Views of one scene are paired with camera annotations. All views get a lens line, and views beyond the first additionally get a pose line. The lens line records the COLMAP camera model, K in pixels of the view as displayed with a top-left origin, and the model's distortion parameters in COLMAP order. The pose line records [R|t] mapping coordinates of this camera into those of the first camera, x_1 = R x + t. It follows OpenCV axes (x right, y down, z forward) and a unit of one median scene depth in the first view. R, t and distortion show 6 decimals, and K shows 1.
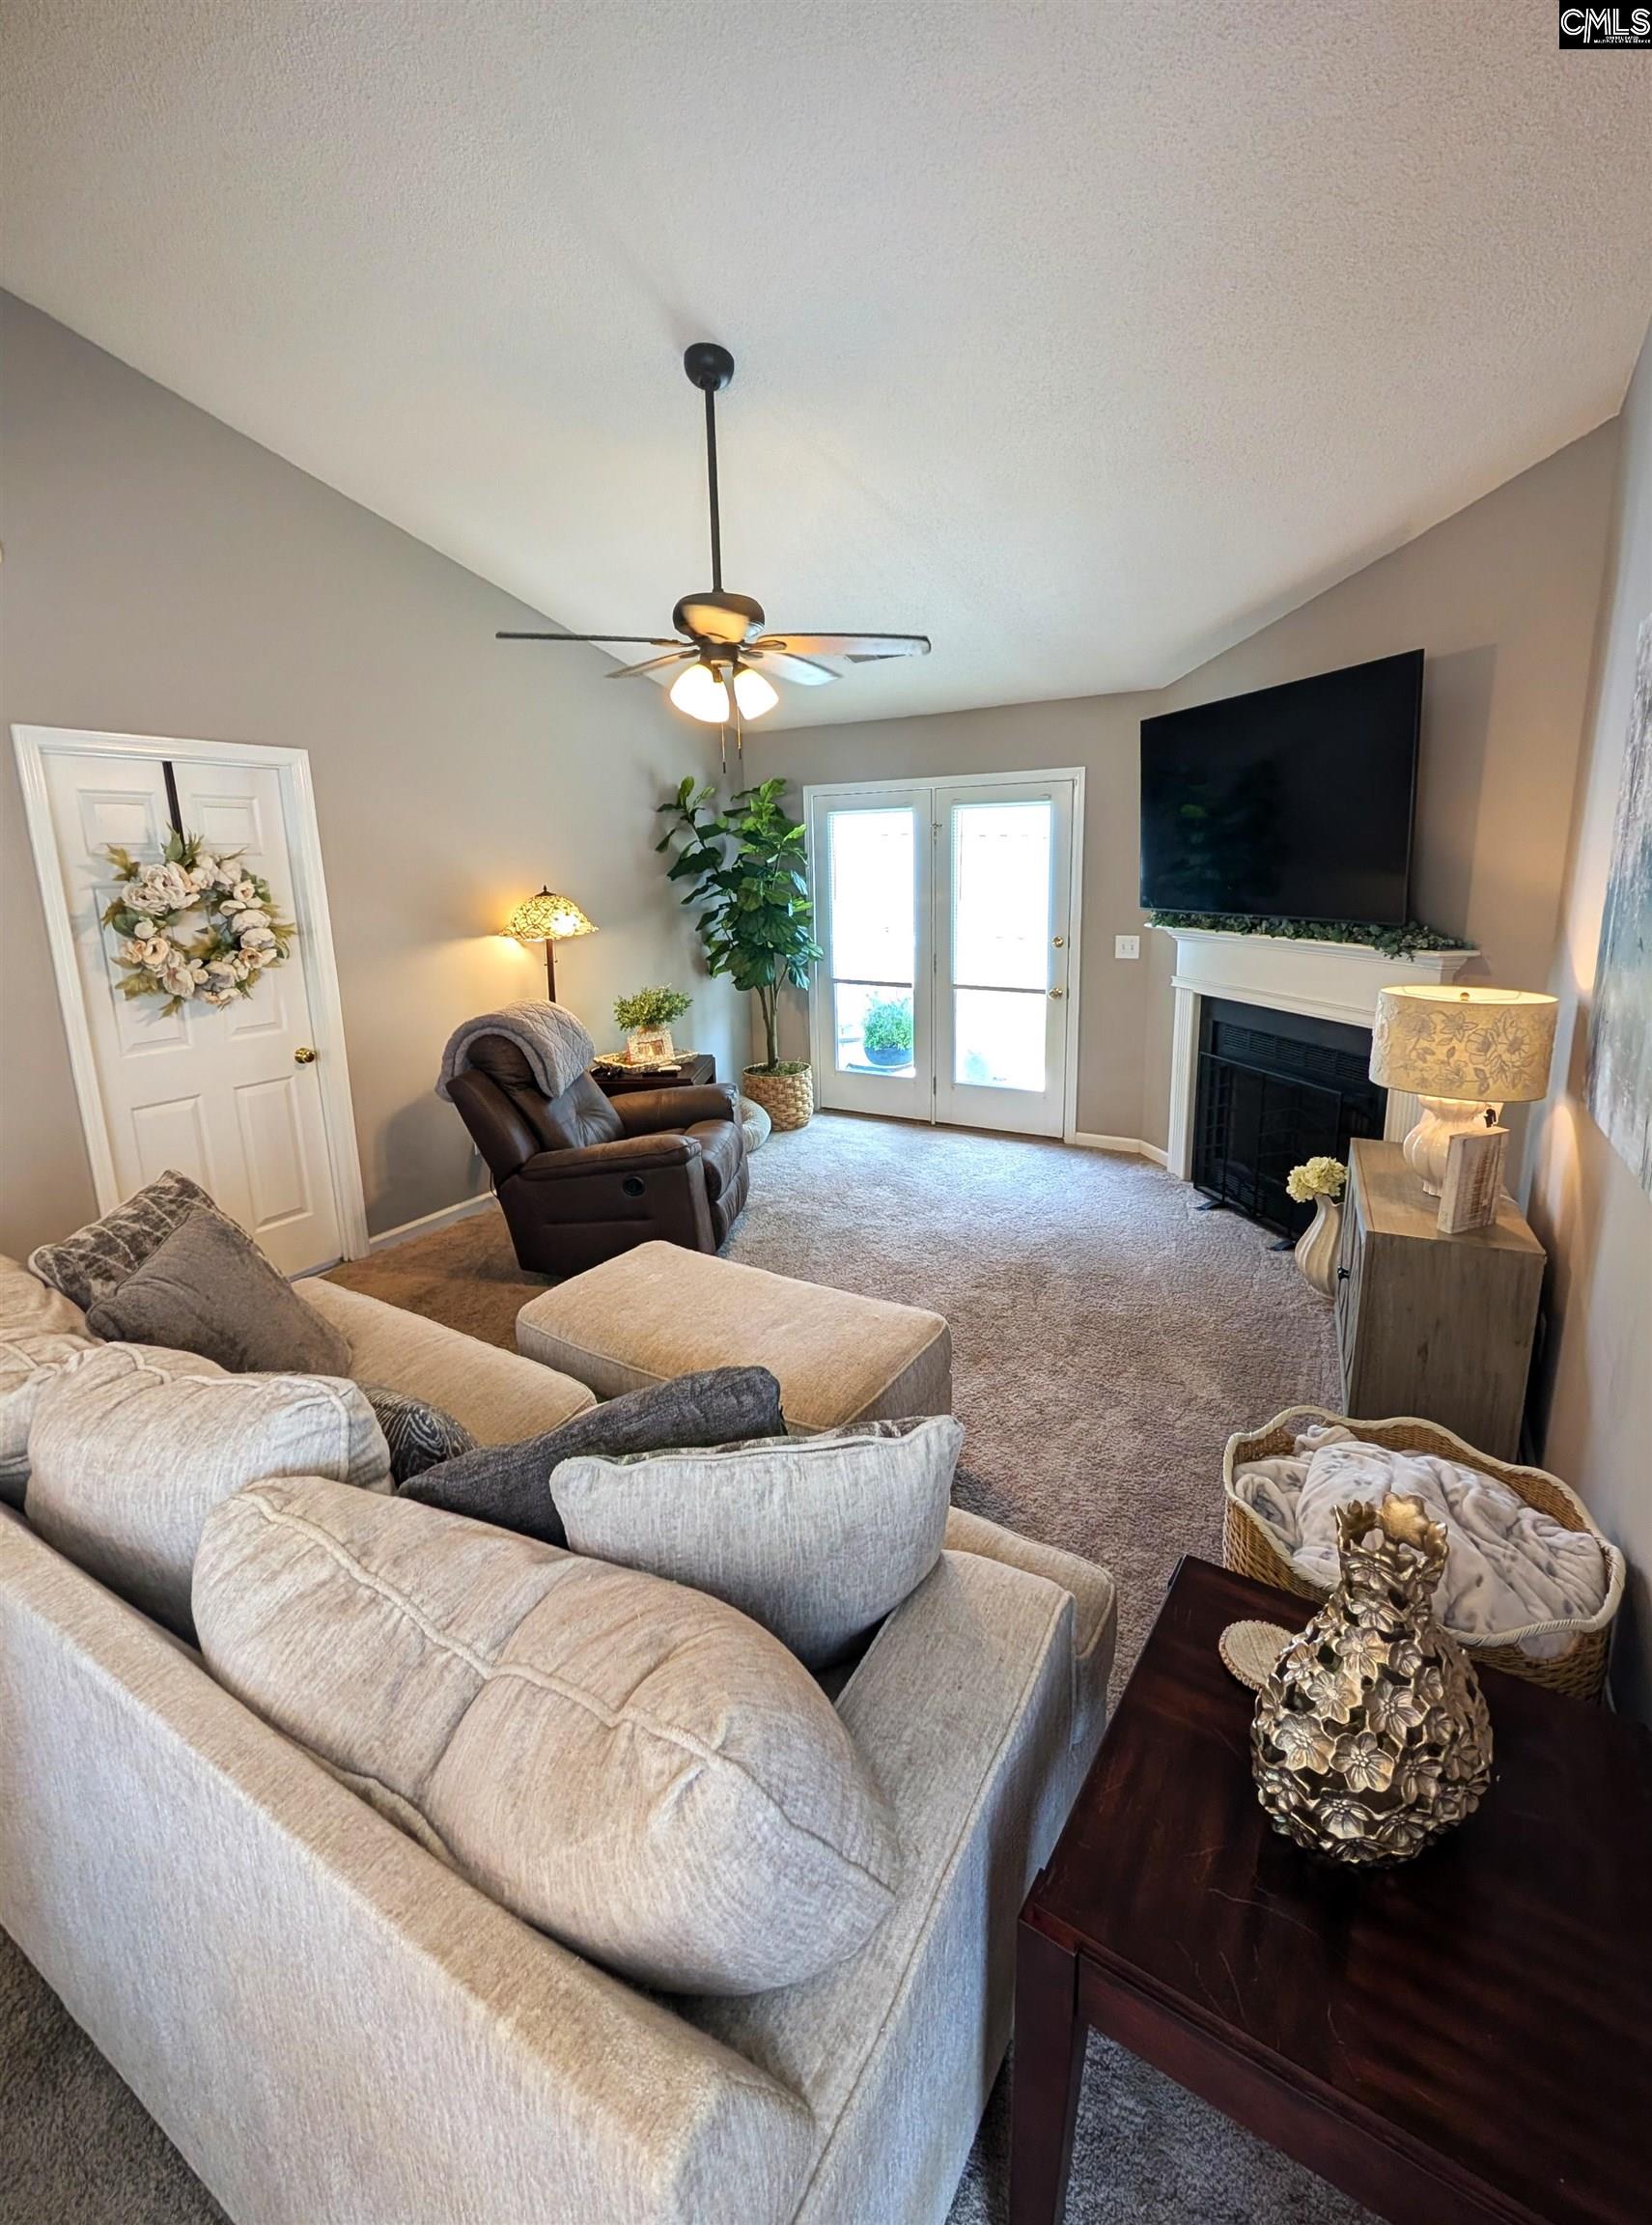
lens RADIAL K [[937.5, 0, 847.7], [0, 937.5, 1046.0], [0, 0, 1]] dist [-0.001439, -0.000607]
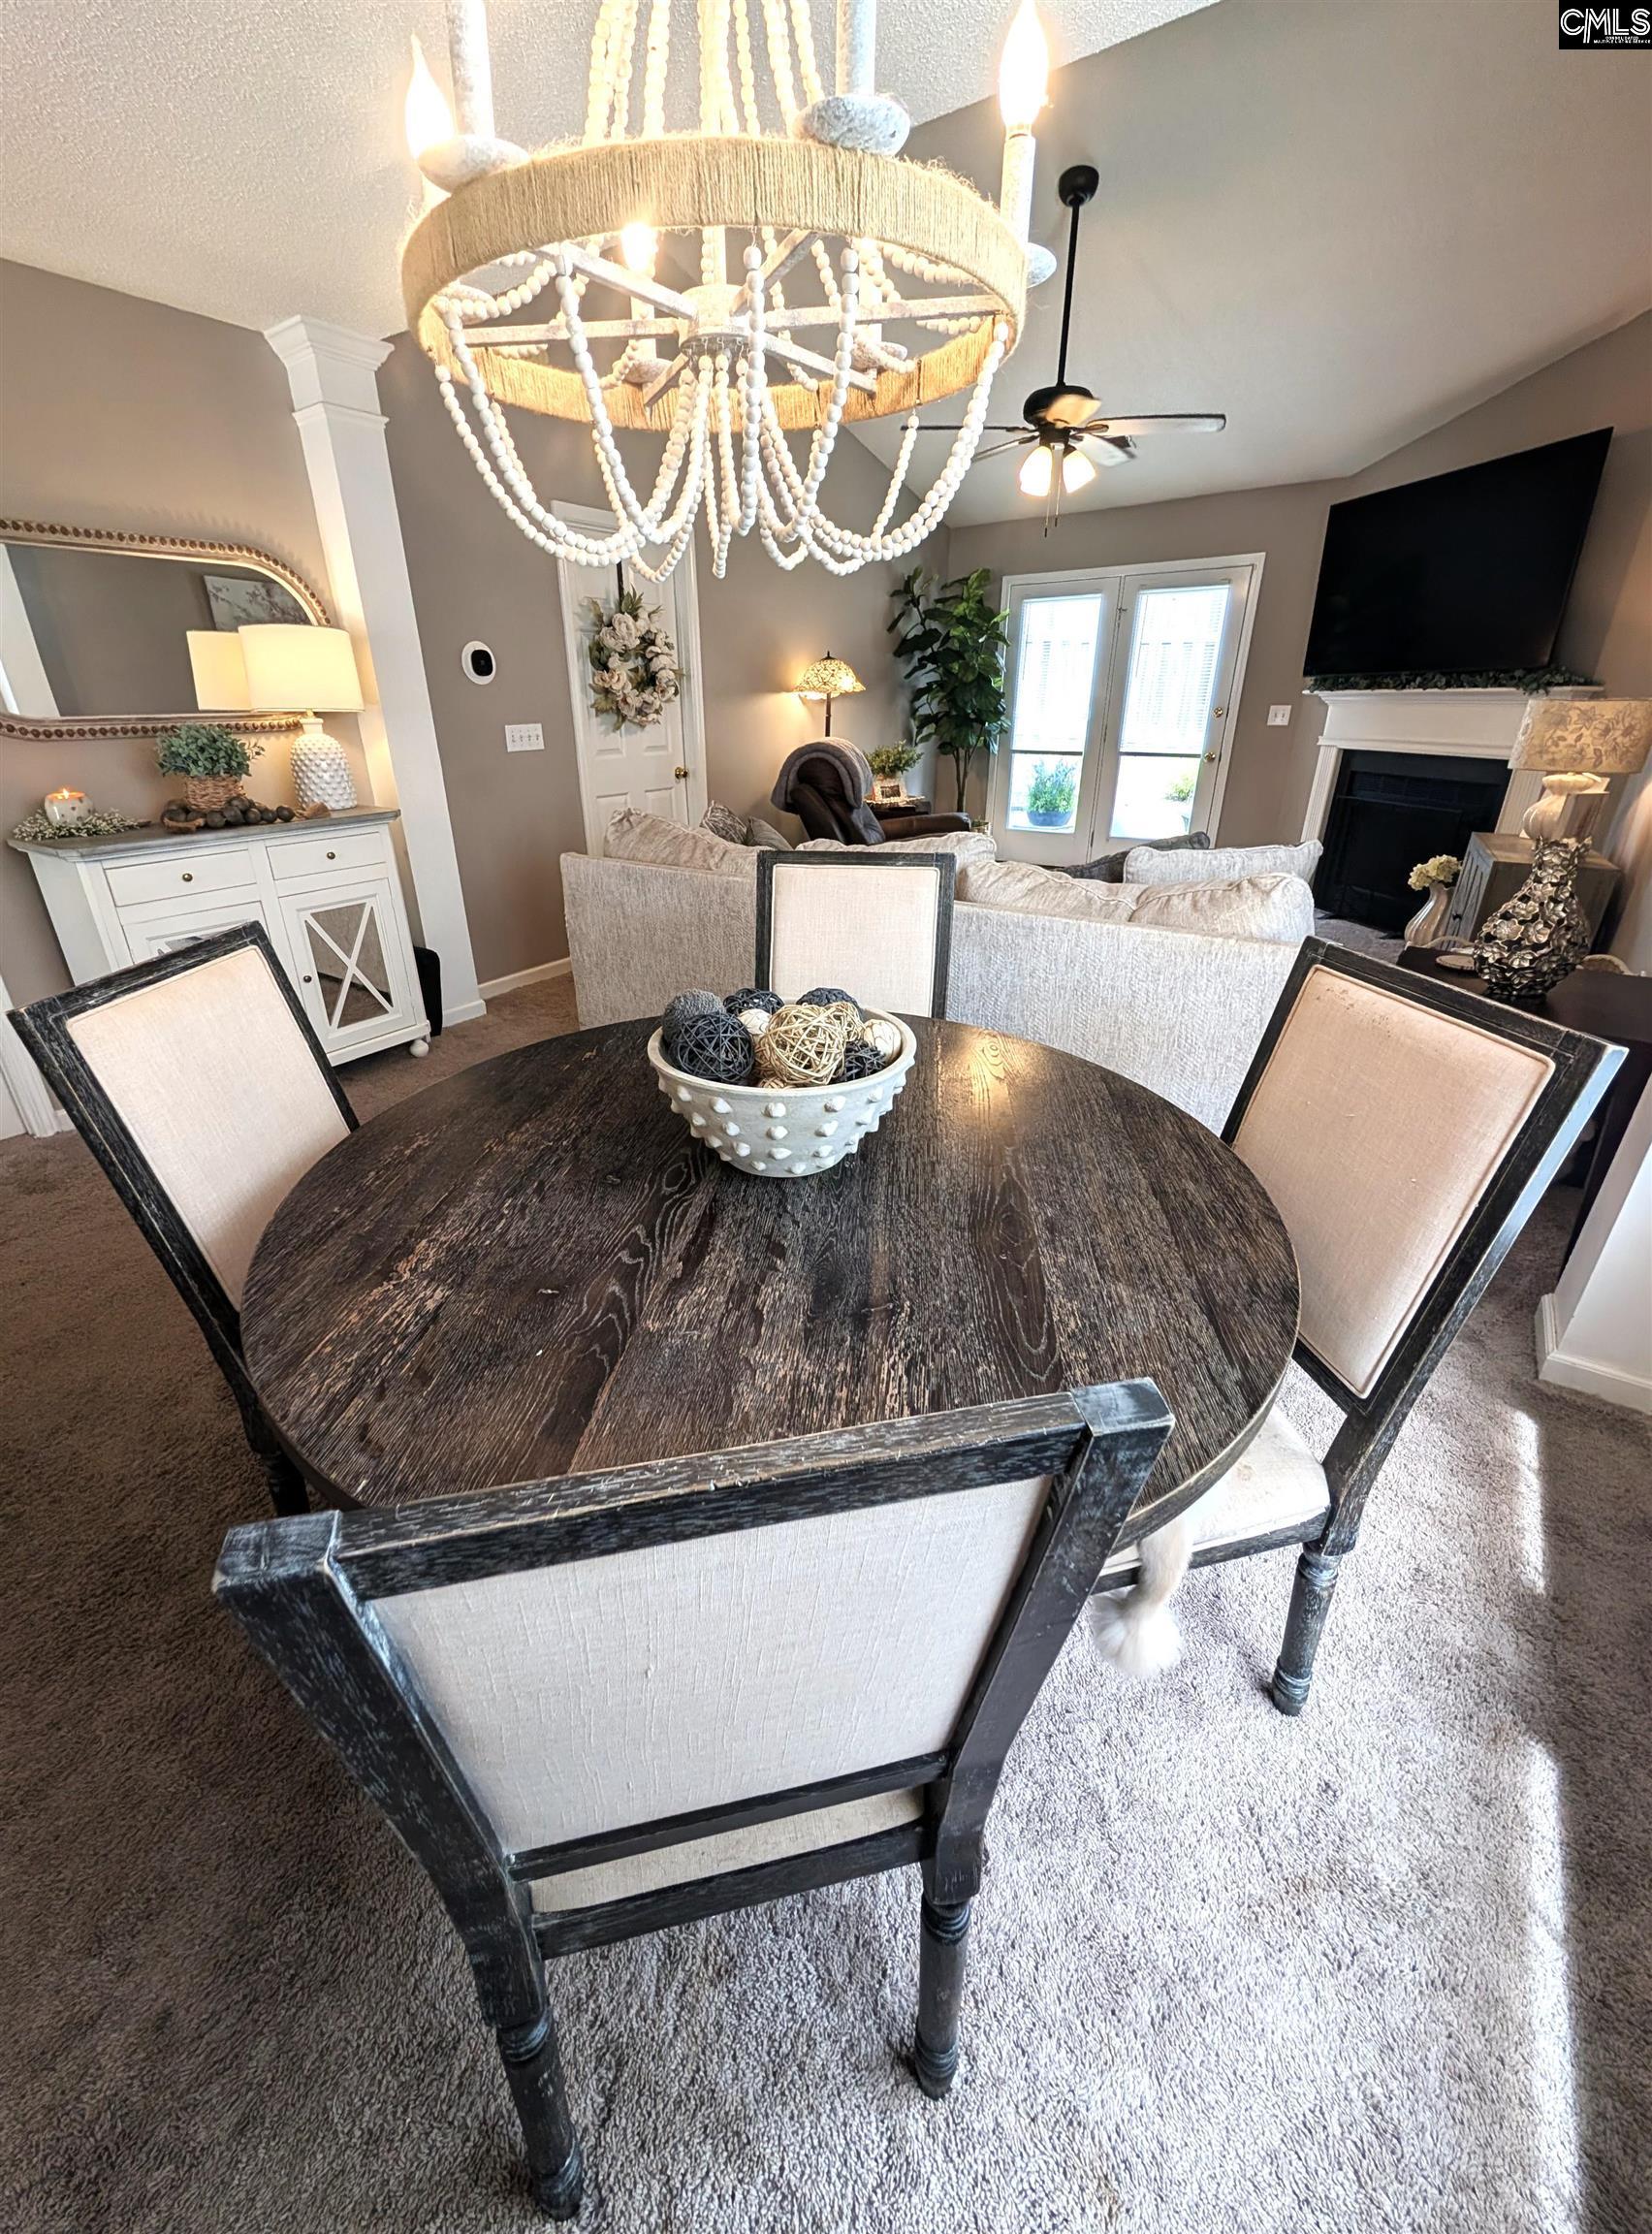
lens RADIAL K [[853.3, 0, 813.8], [0, 853.3, 1069.8], [0, 0, 1]] dist [-0.001701, 0.000013]
pose [[0.995358, 0.047464, -0.083724, -0.223146], [-0.028193, 0.975568, 0.217880, 0.140742], [0.092020, -0.214508, 0.972378, -0.280041]]
